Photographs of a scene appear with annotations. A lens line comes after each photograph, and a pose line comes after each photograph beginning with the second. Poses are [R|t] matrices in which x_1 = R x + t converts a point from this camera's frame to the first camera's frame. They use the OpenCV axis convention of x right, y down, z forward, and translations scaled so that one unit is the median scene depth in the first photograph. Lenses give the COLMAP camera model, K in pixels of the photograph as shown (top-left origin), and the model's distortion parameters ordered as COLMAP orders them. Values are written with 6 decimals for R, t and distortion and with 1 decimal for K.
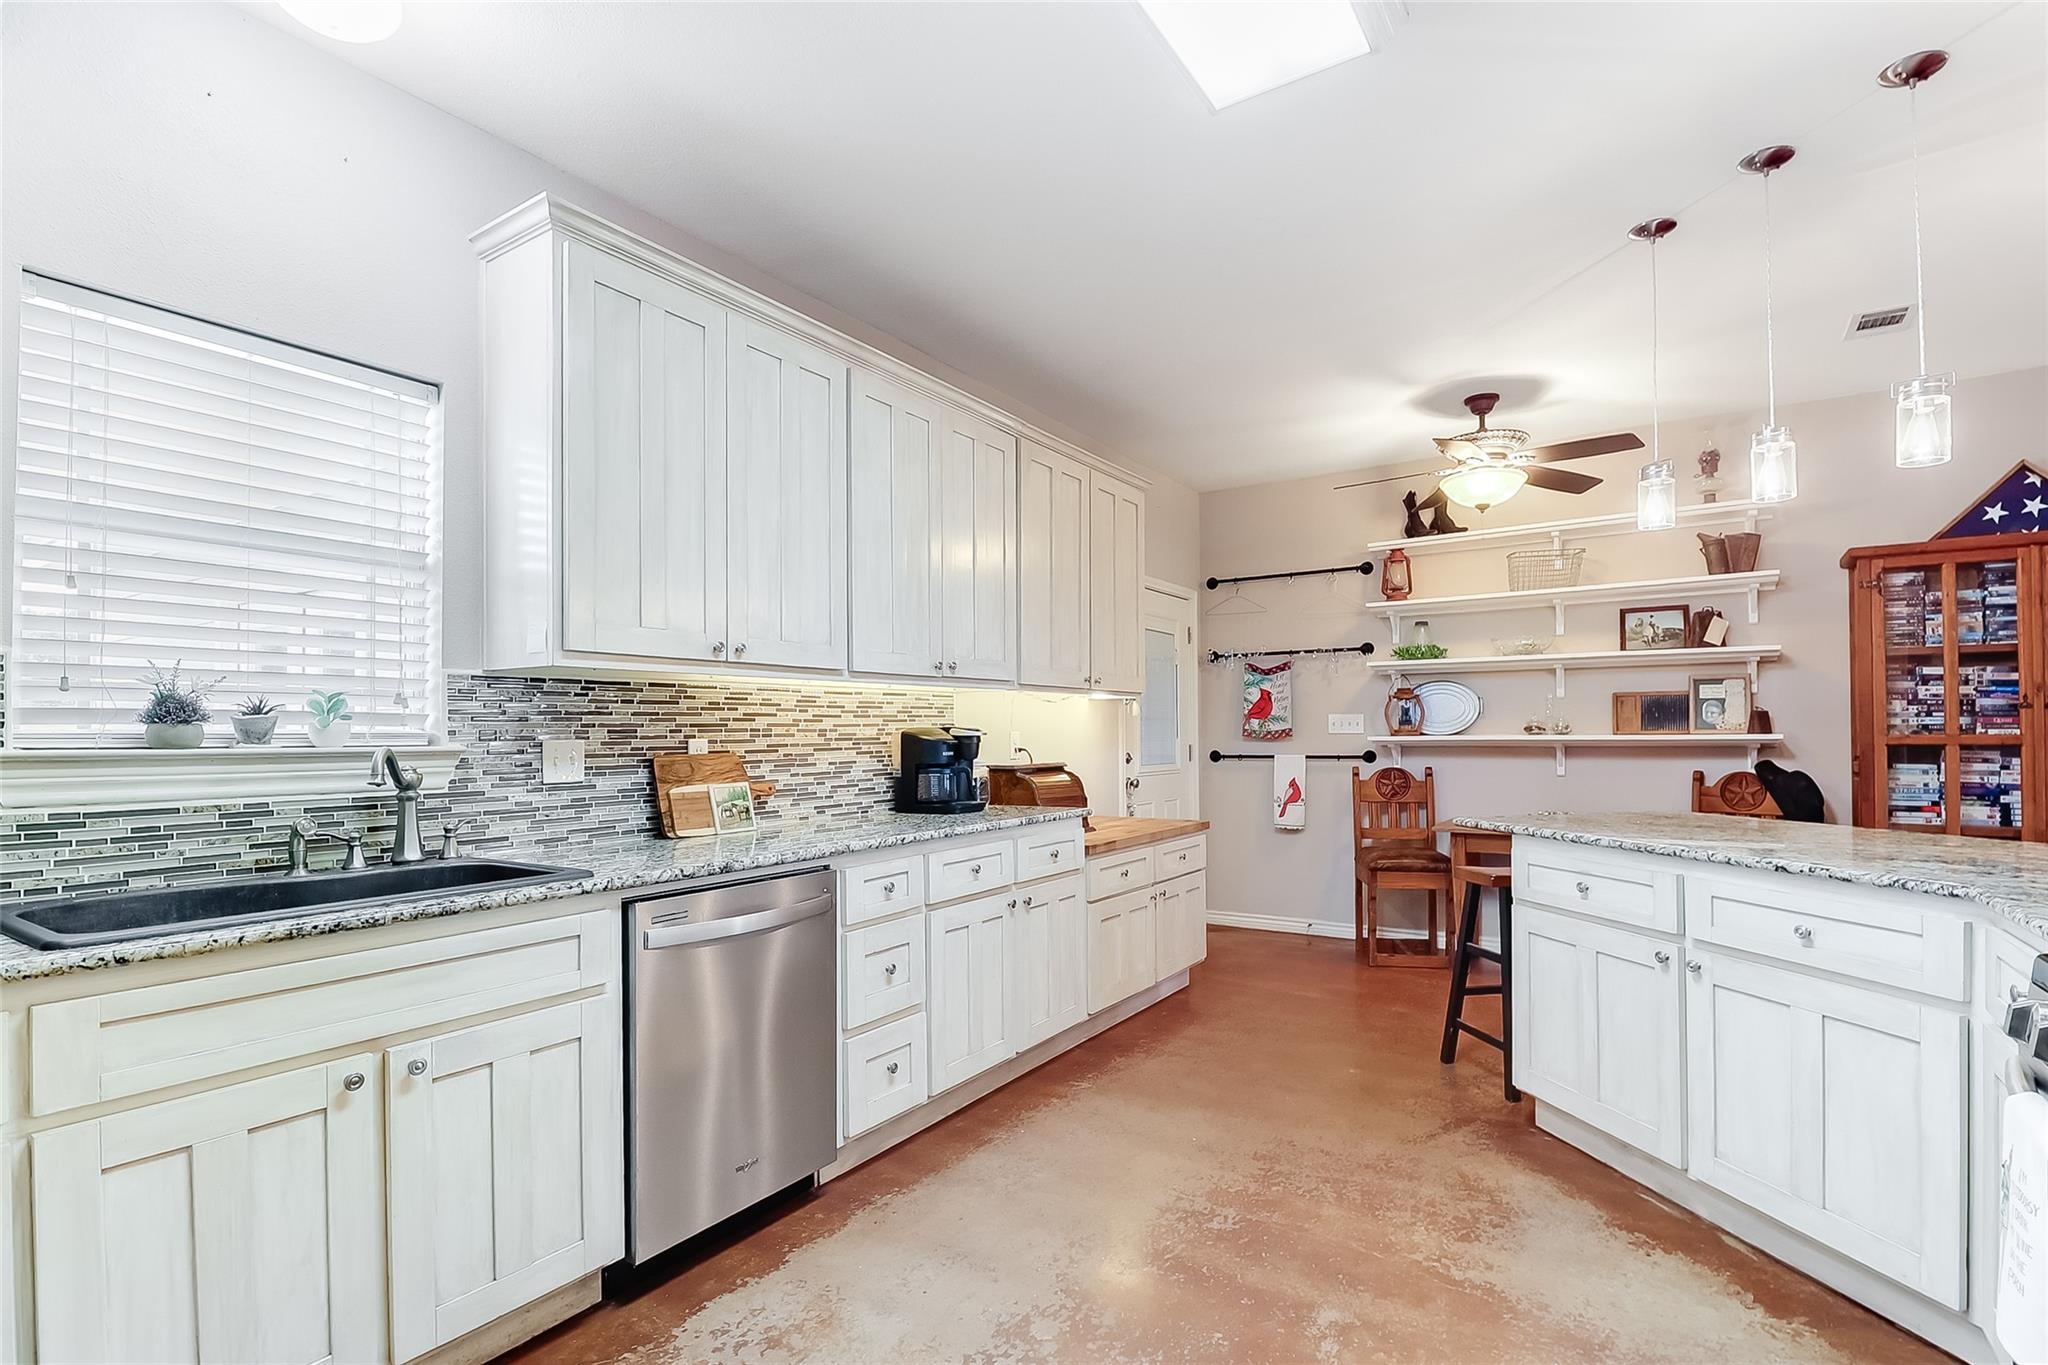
lens RADIAL K [[963.3, 0, 1030.6], [0, 963.3, 725.5], [0, 0, 1]] dist [0.010998, -0.013827]
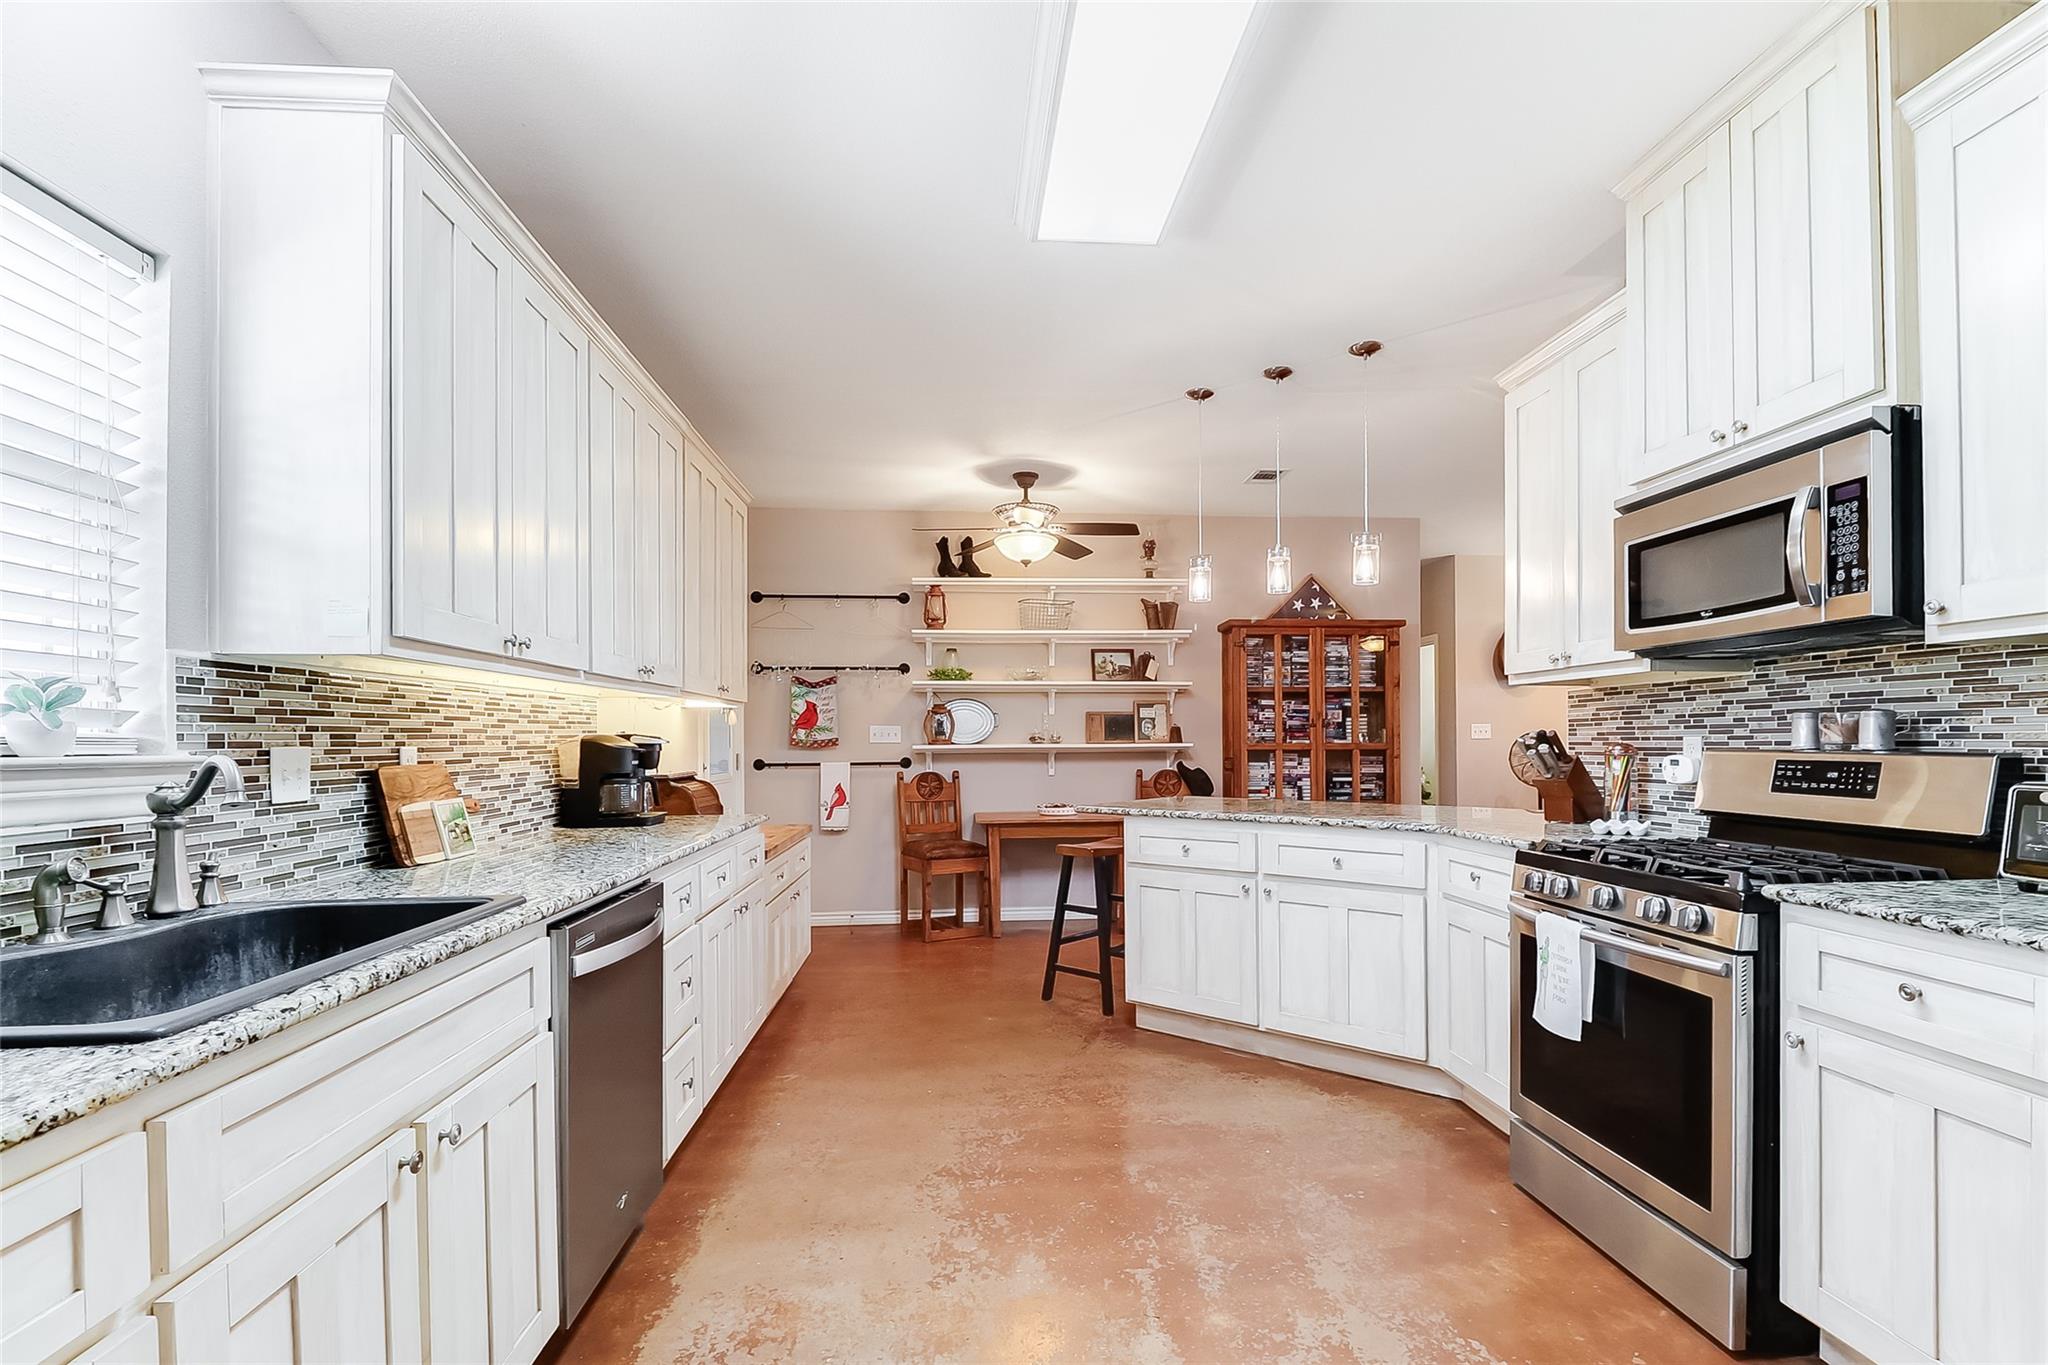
lens RADIAL K [[953.8, 0, 1044.3], [0, 953.8, 738.3], [0, 0, 1]] dist [0.019325, -0.012387]
pose [[0.783587, 0.003756, 0.621270, -0.346896], [-0.004552, 0.999990, -0.000305, 0.003722], [-0.621265, -0.002589, 0.783596, 0.013700]]
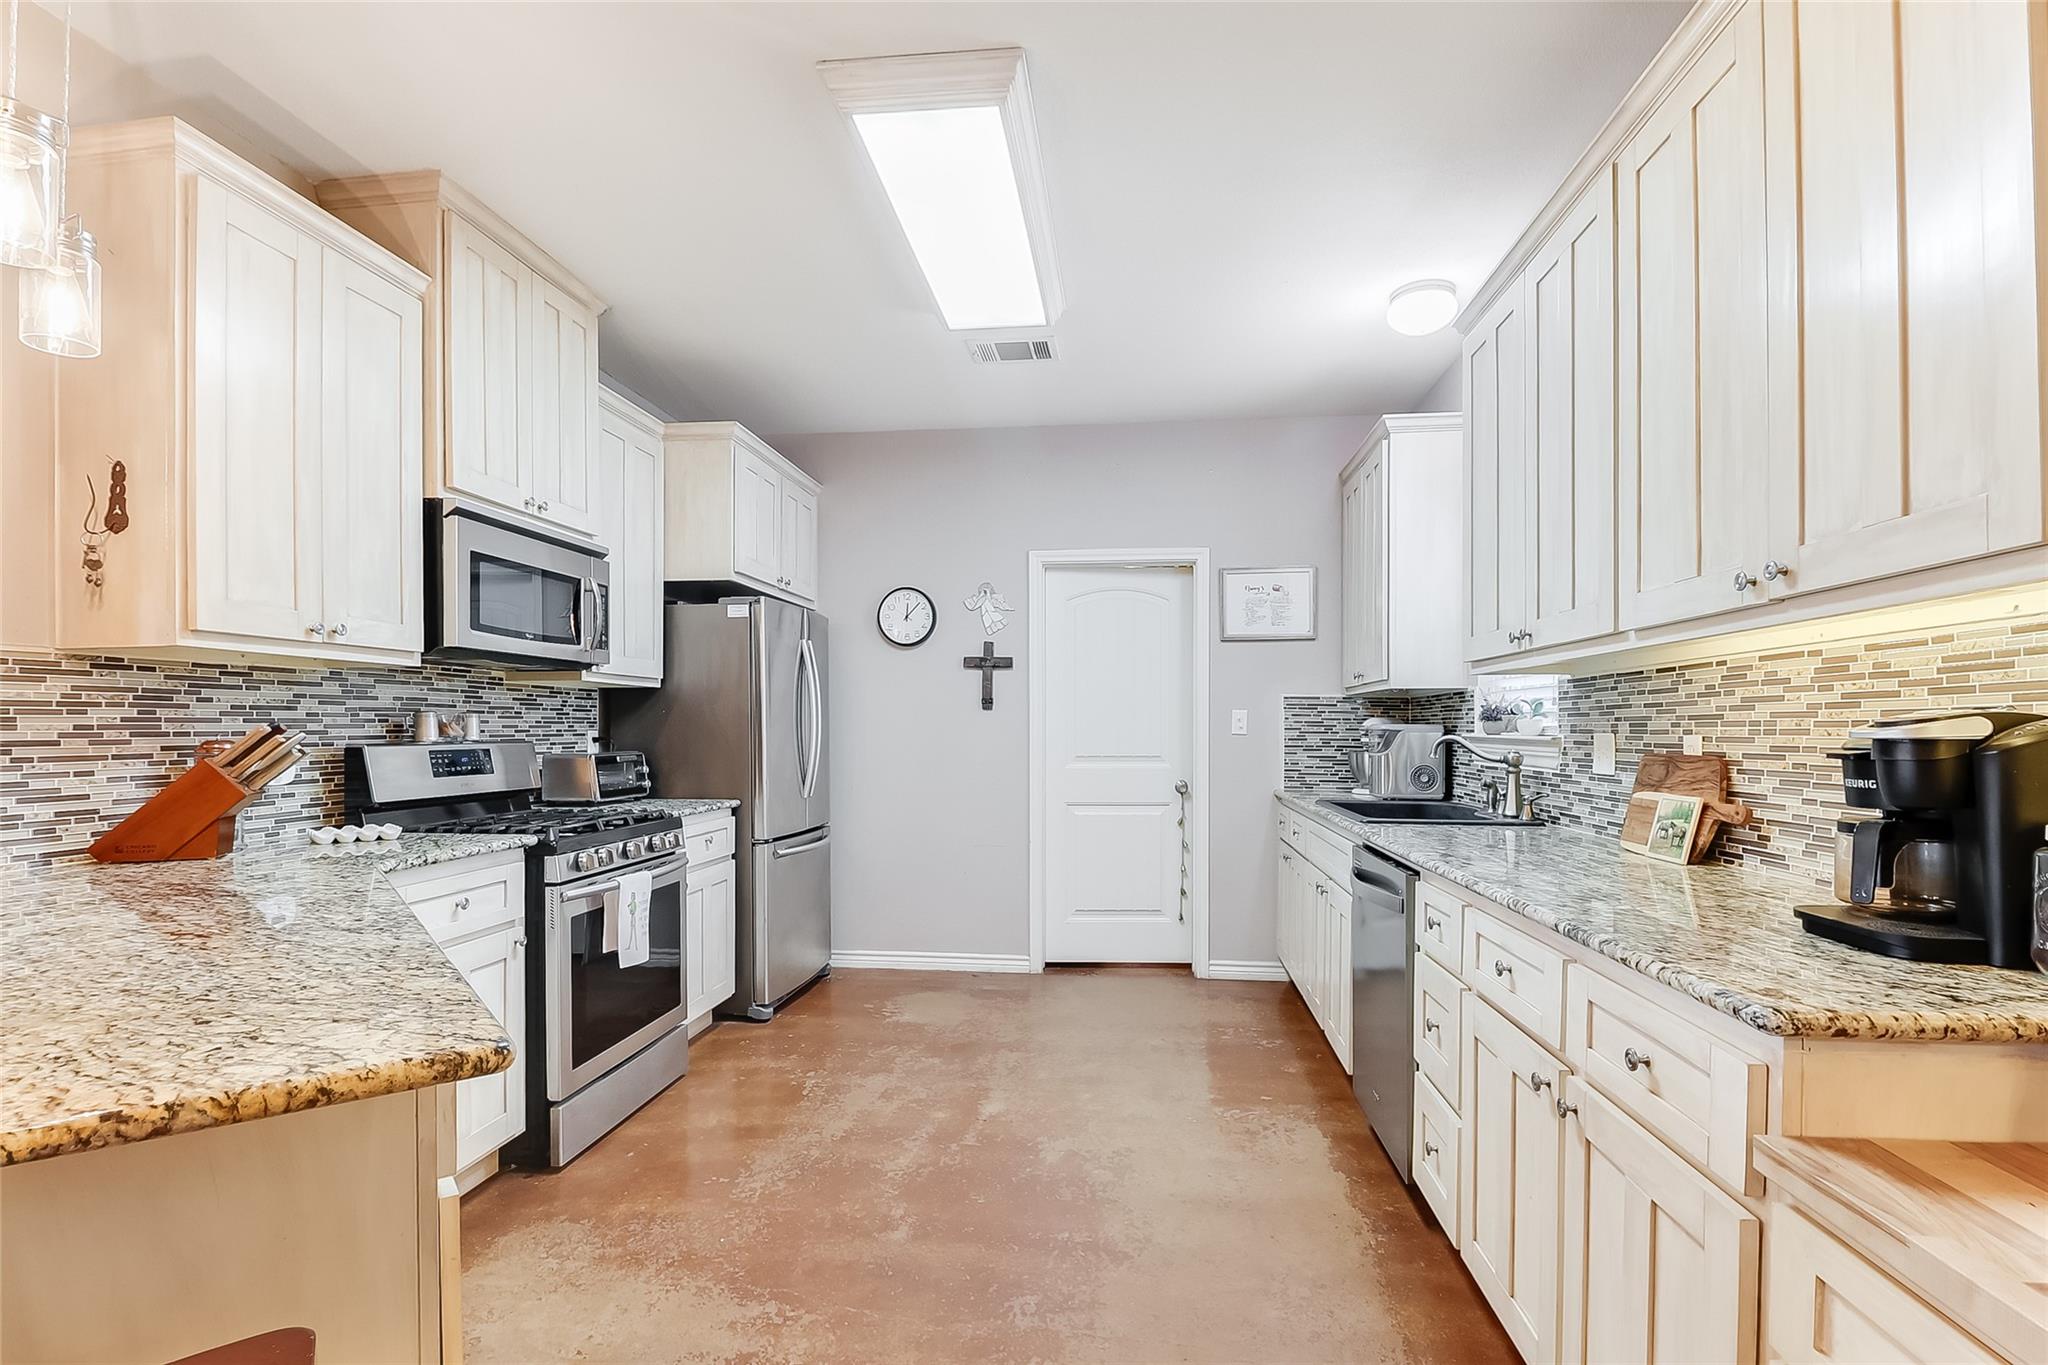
lens RADIAL K [[963.3, 0, 1030.6], [0, 963.3, 725.5], [0, 0, 1]] dist [0.010998, -0.013827]
pose [[-0.893553, 0.005715, -0.448921, 0.380090], [0.009394, 0.999938, -0.005968, 0.004814], [0.448859, -0.009550, -0.893552, 1.172470]]
